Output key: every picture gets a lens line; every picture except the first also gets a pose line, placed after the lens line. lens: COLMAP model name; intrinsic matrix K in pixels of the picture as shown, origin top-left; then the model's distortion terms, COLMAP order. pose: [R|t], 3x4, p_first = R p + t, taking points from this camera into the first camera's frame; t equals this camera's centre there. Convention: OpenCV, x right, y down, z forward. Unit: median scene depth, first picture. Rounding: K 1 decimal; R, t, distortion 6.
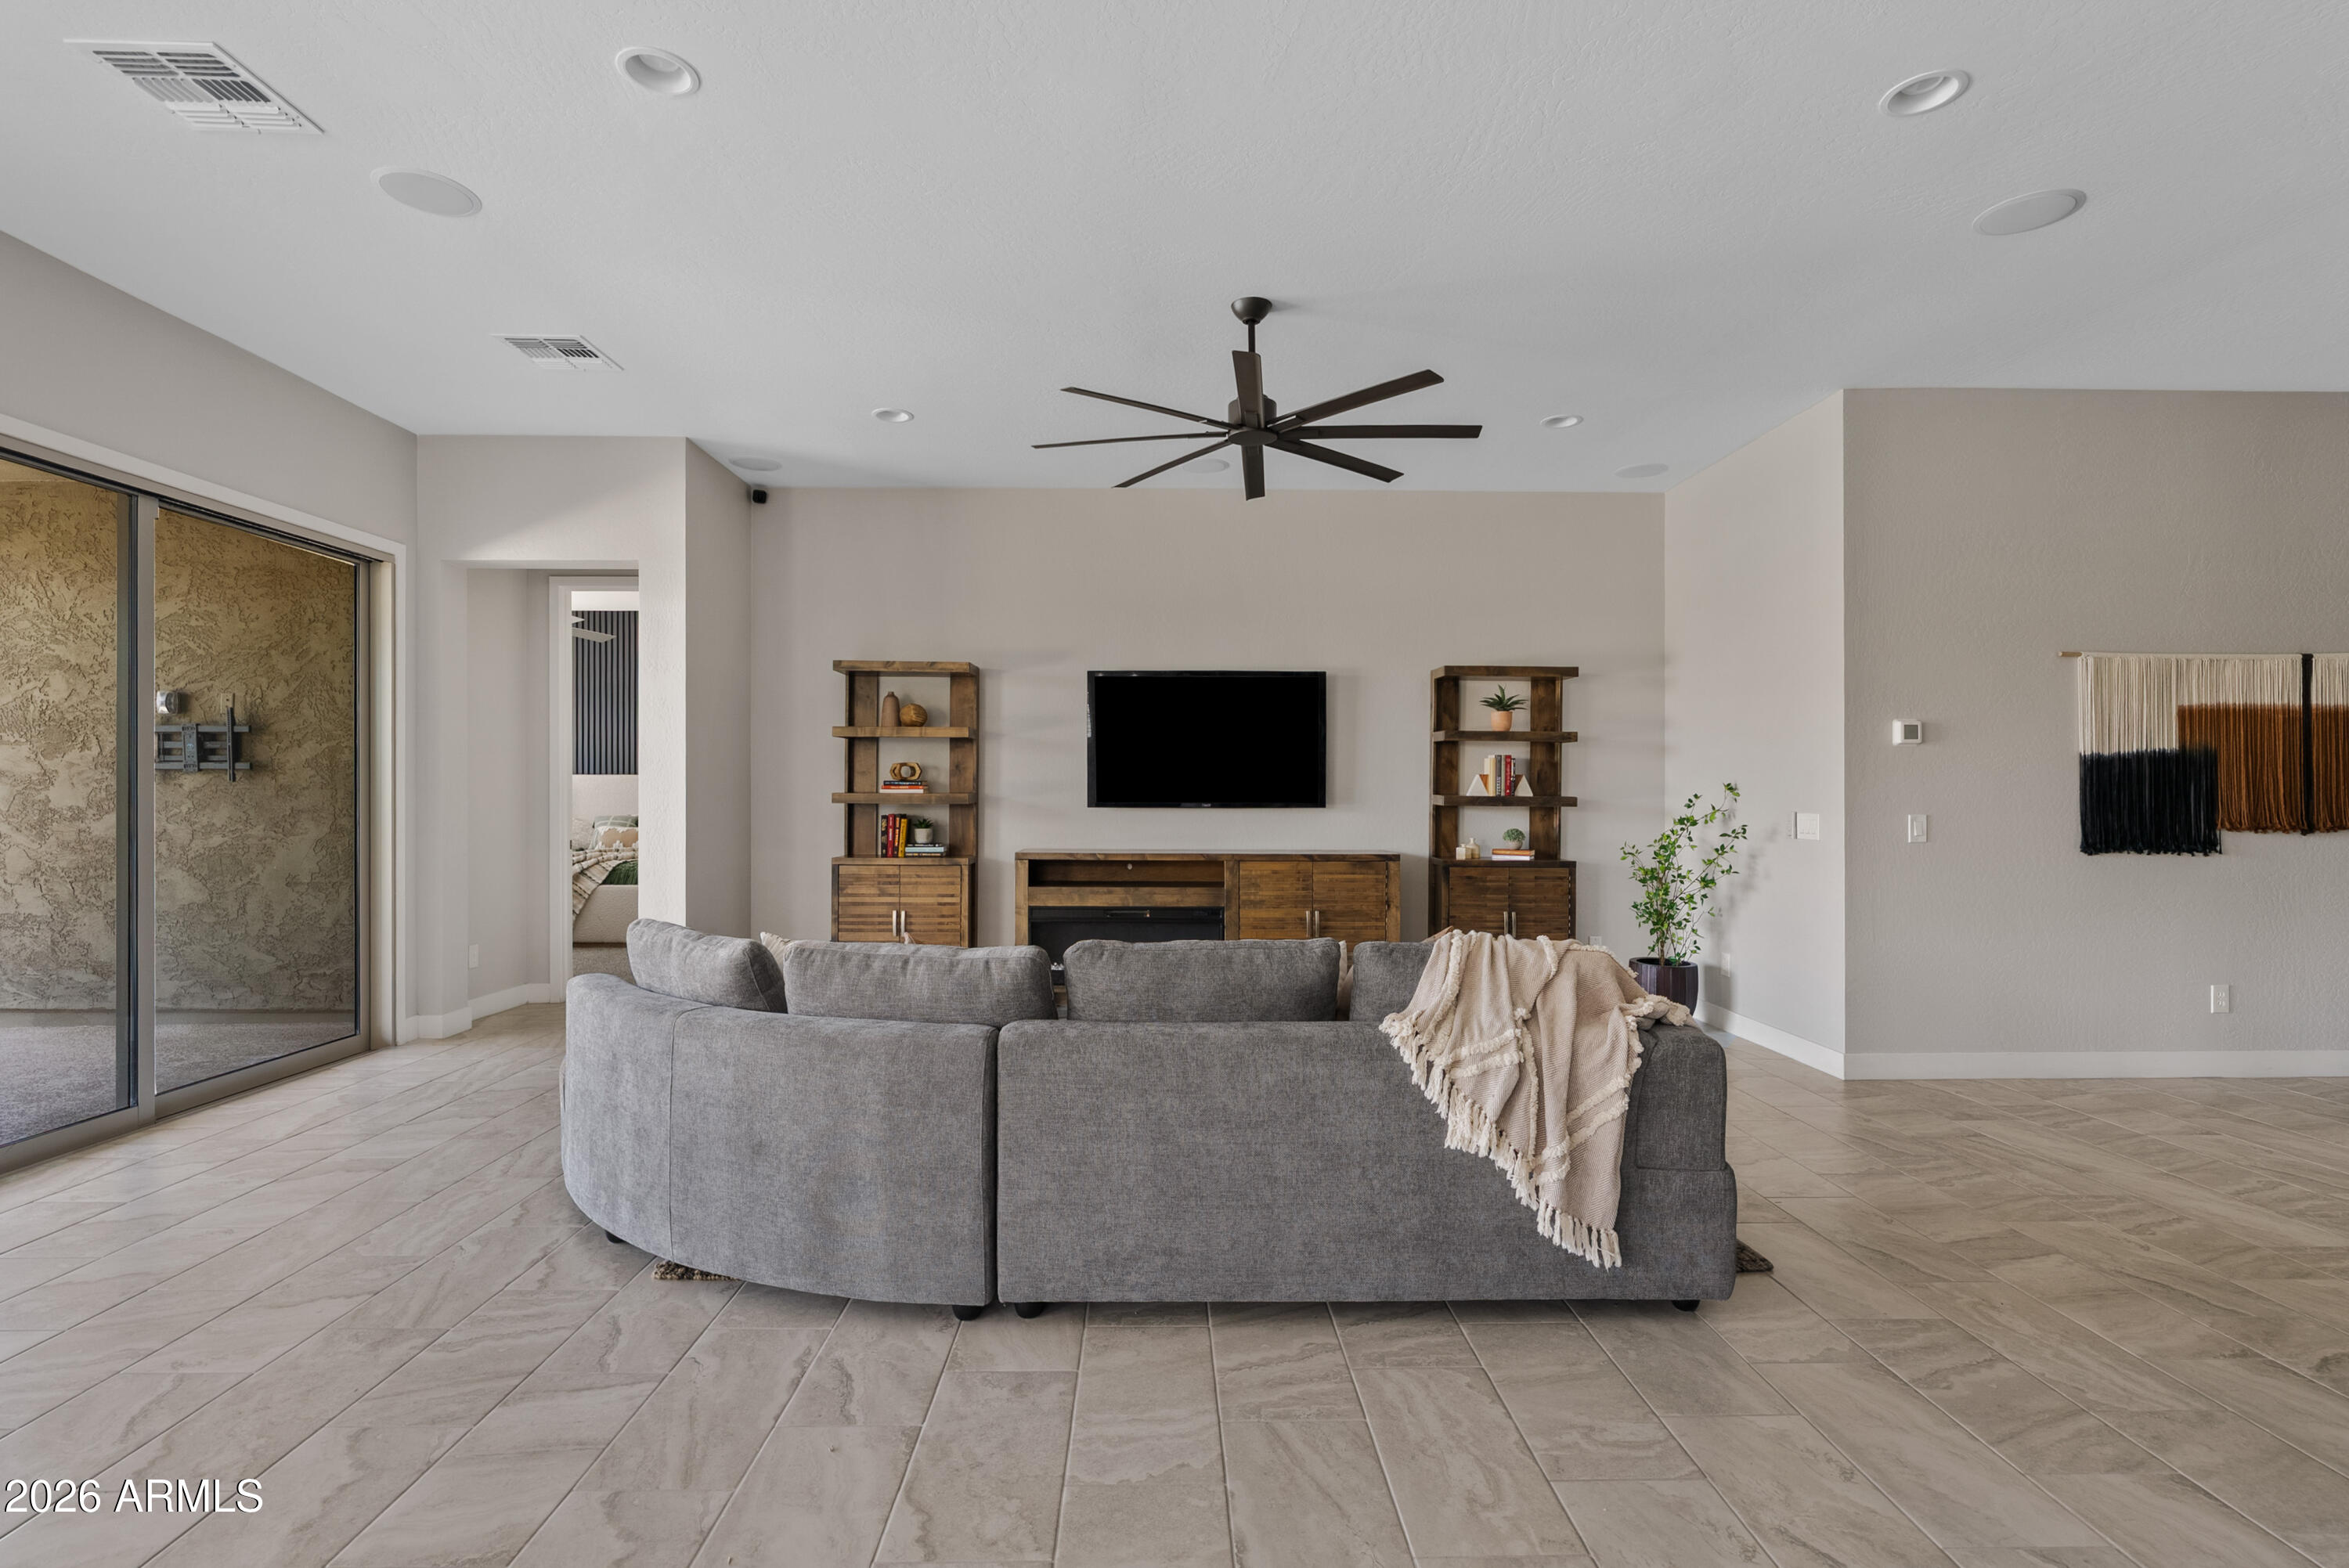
lens RADIAL K [[1068.7, 0, 1175.2], [0, 1068.7, 791.5], [0, 0, 1]] dist [-0.004032, -0.000082]
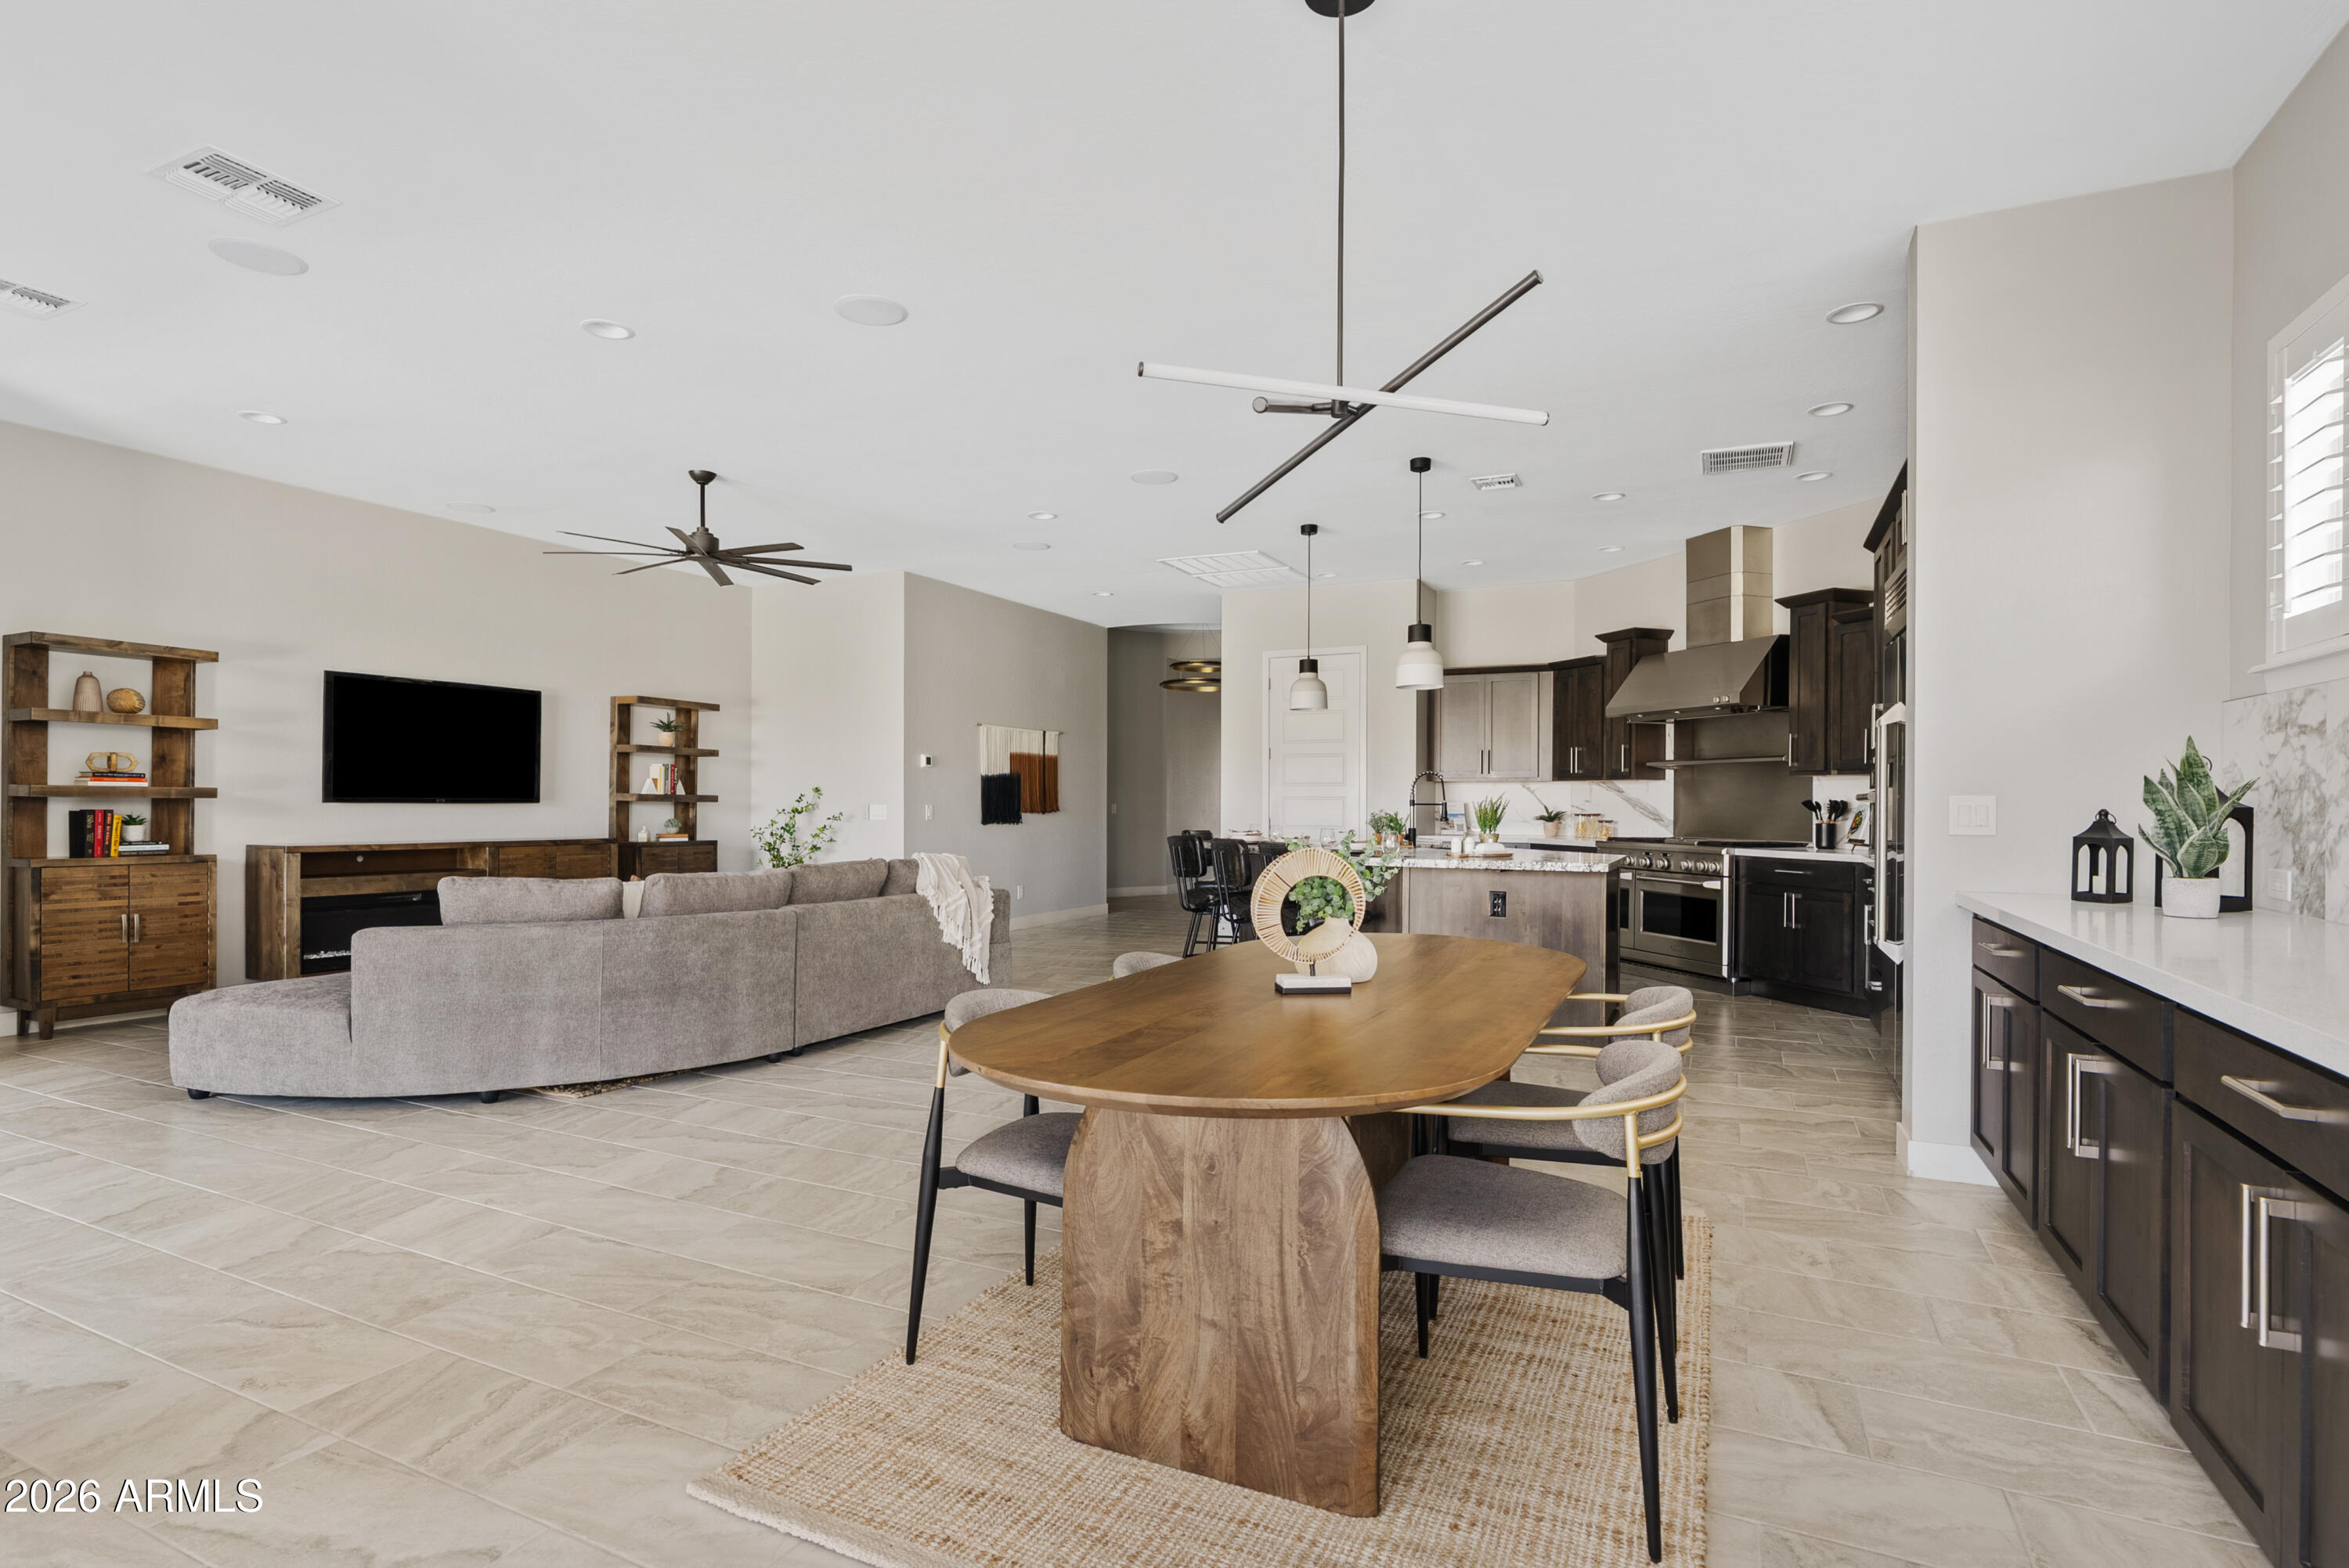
lens RADIAL K [[1149.4, 0, 1171.0], [0, 1149.4, 802.5], [0, 0, 1]] dist [-0.012302, 0.006086]
pose [[0.452704, 0.001858, 0.891659, -0.712245], [-0.004298, 0.999991, 0.000098, 0.011789], [-0.891651, -0.003877, 0.452708, -0.230342]]
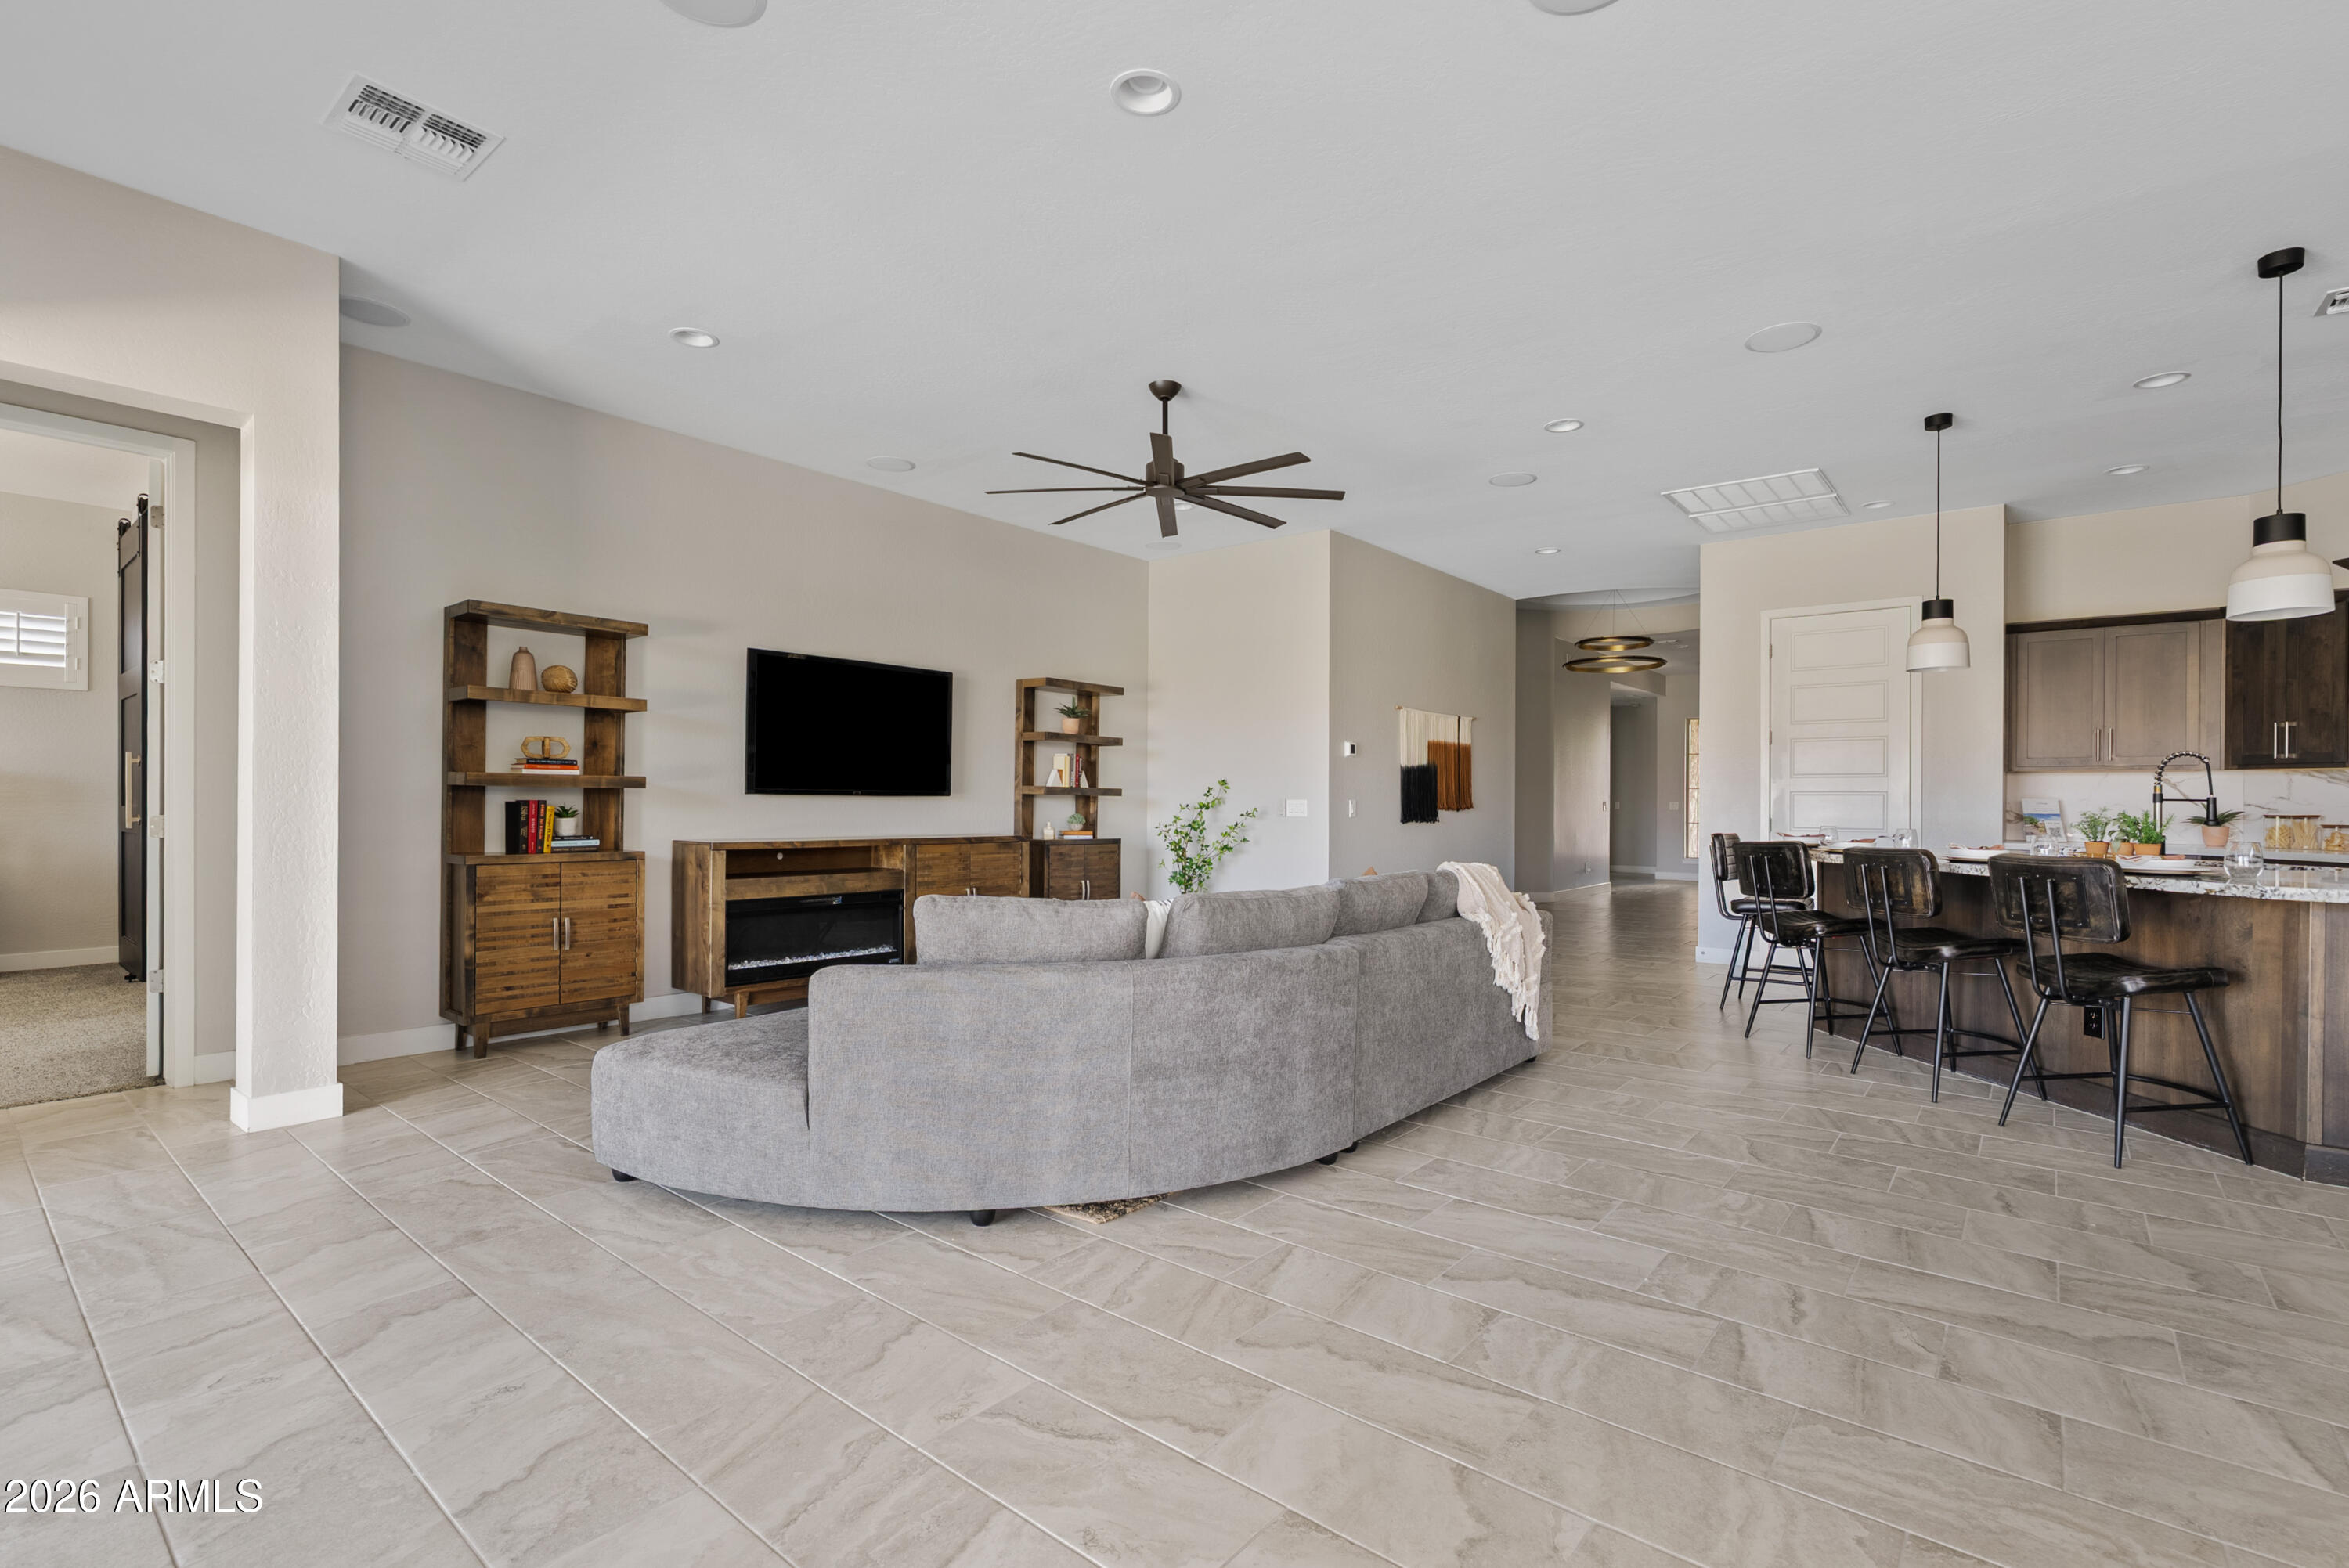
lens RADIAL K [[1068.1, 0, 1165.0], [0, 1068.1, 794.8], [0, 0, 1]] dist [-0.004907, -0.000298]
pose [[0.652203, 0.007852, 0.758003, -0.563229], [-0.007696, 0.999963, -0.003737, 0.016904], [-0.758005, -0.003396, 0.652240, 0.120854]]
